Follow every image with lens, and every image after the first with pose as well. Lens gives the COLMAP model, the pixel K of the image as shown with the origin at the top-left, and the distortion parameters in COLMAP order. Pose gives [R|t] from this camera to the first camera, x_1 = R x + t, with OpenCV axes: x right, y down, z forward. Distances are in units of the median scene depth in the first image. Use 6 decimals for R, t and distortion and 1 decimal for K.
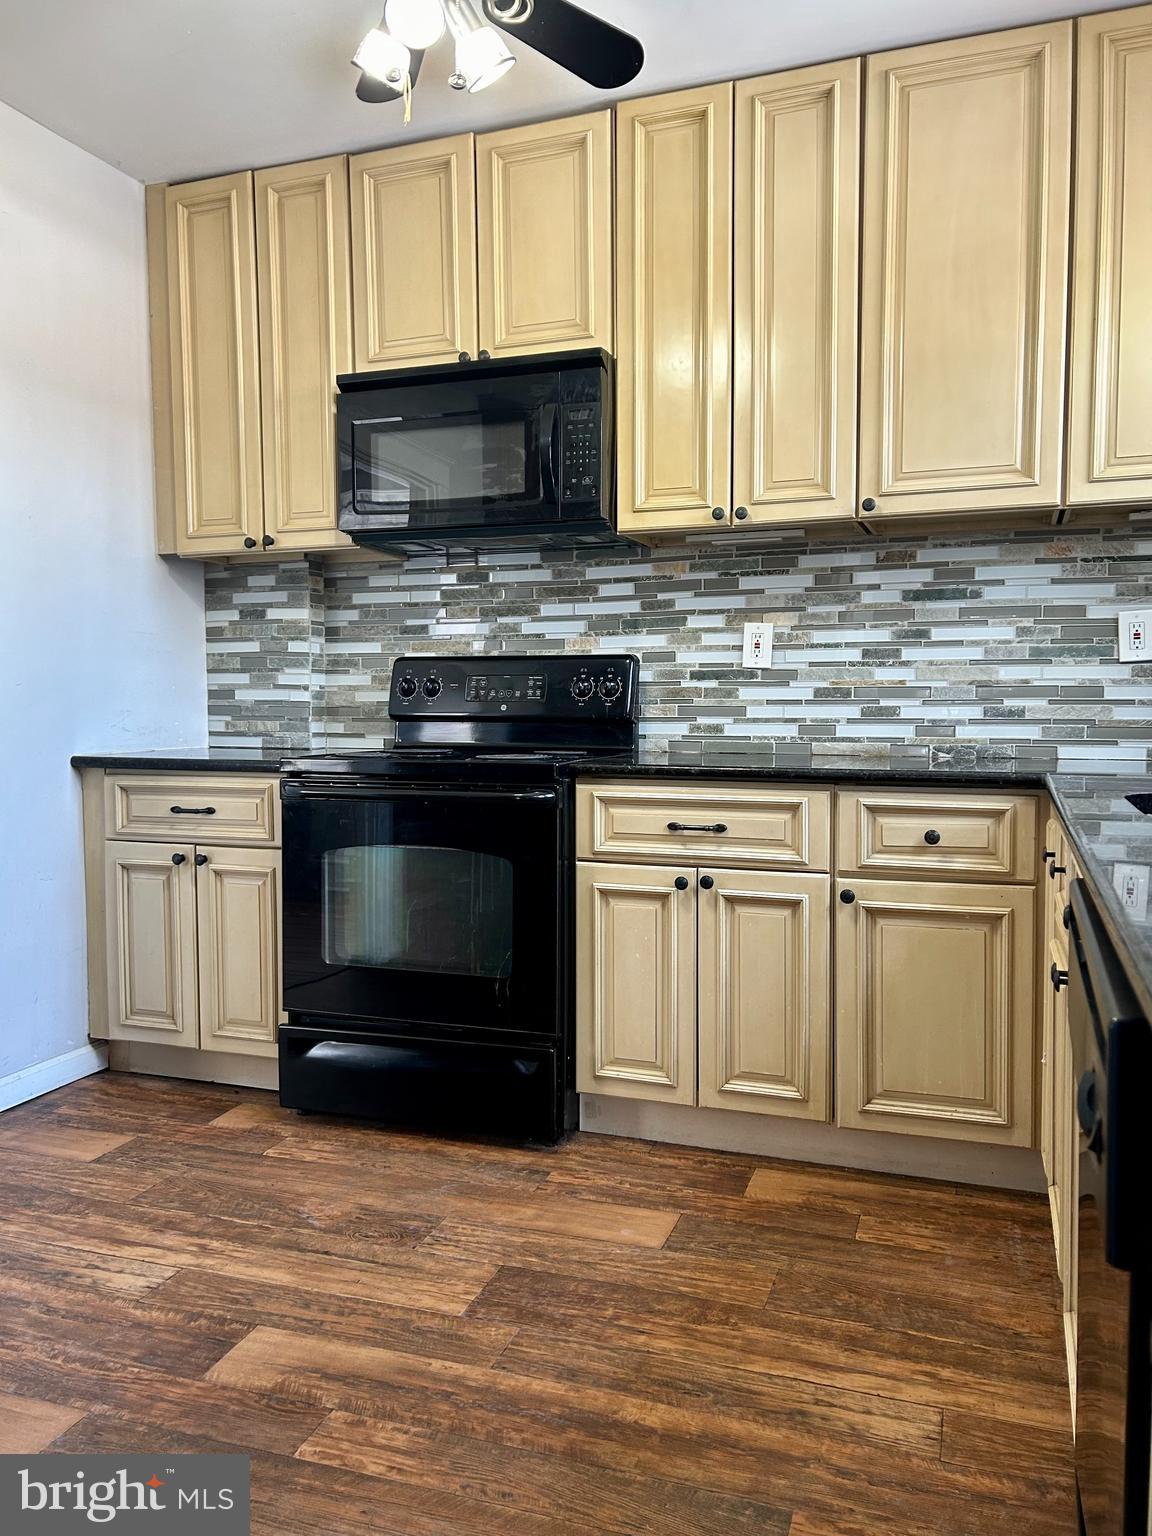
lens RADIAL K [[1159.5, 0, 586.5], [0, 1159.5, 772.4], [0, 0, 1]] dist [0.054614, -0.053691]
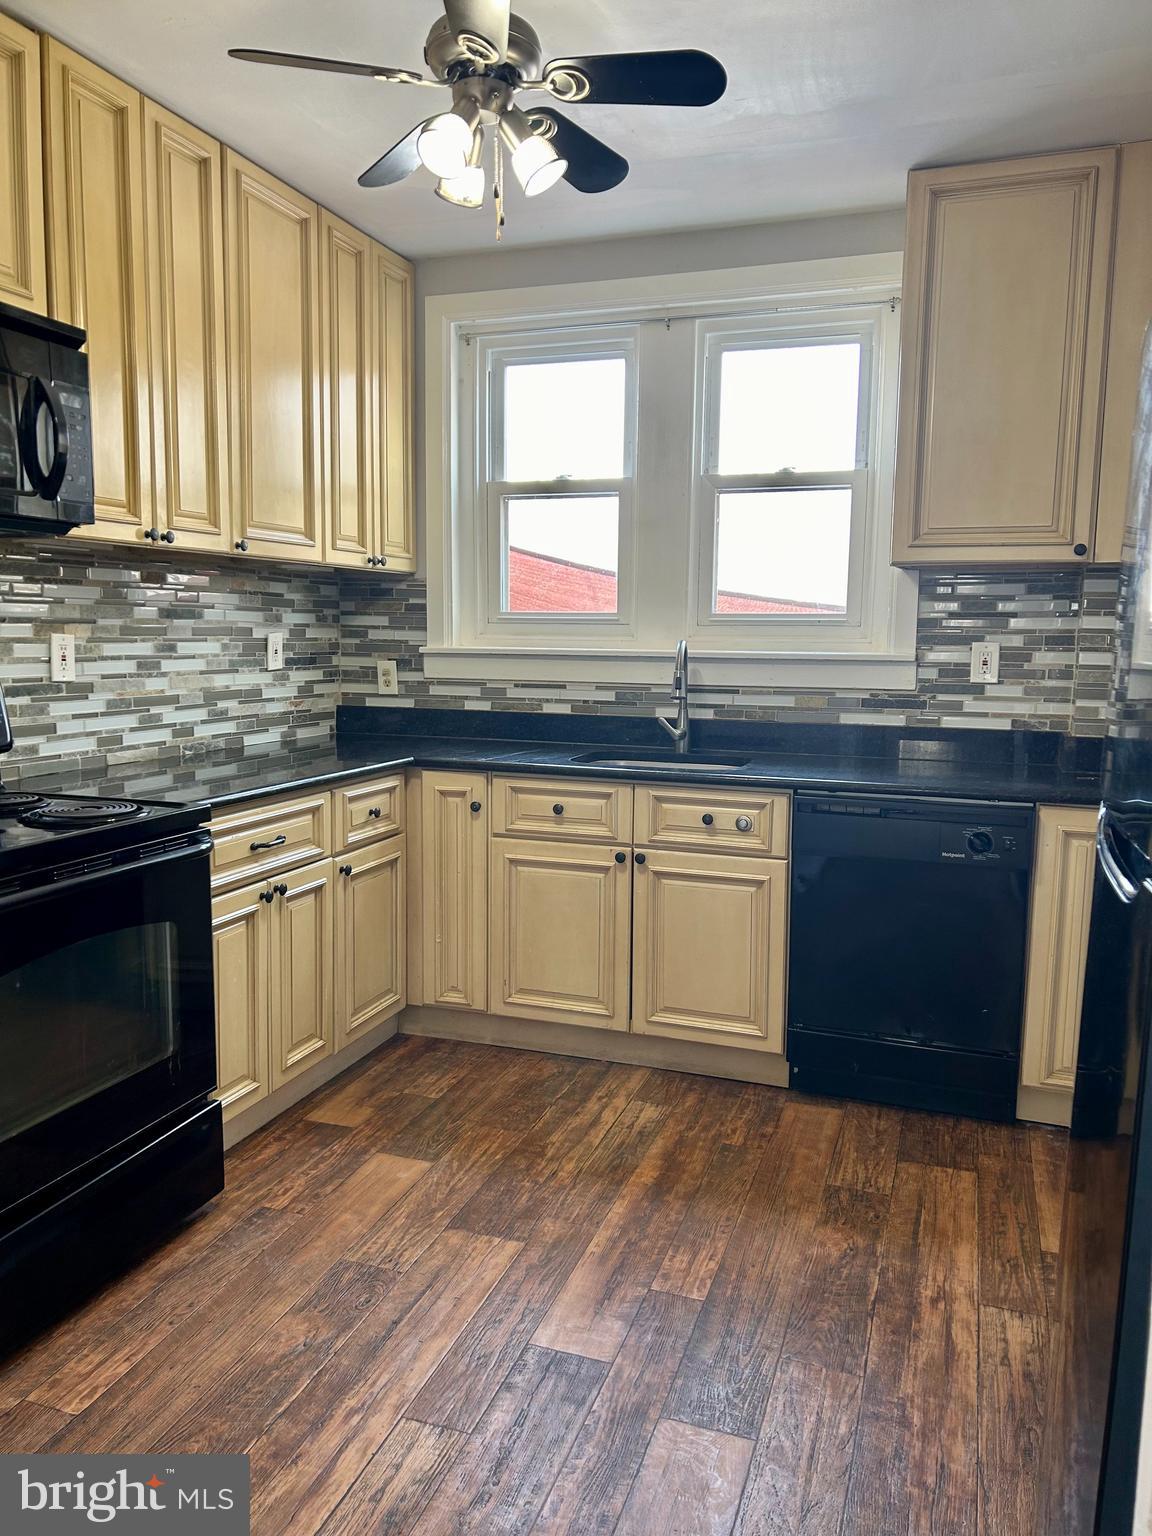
lens RADIAL K [[1159.5, 0, 584.0], [0, 1159.5, 764.8], [0, 0, 1]] dist [0.054614, -0.053691]
pose [[-0.014883, -0.117315, 0.992983, -0.890158], [0.043881, 0.992060, 0.117864, -0.127320], [-0.998926, 0.045327, -0.009616, 0.643274]]
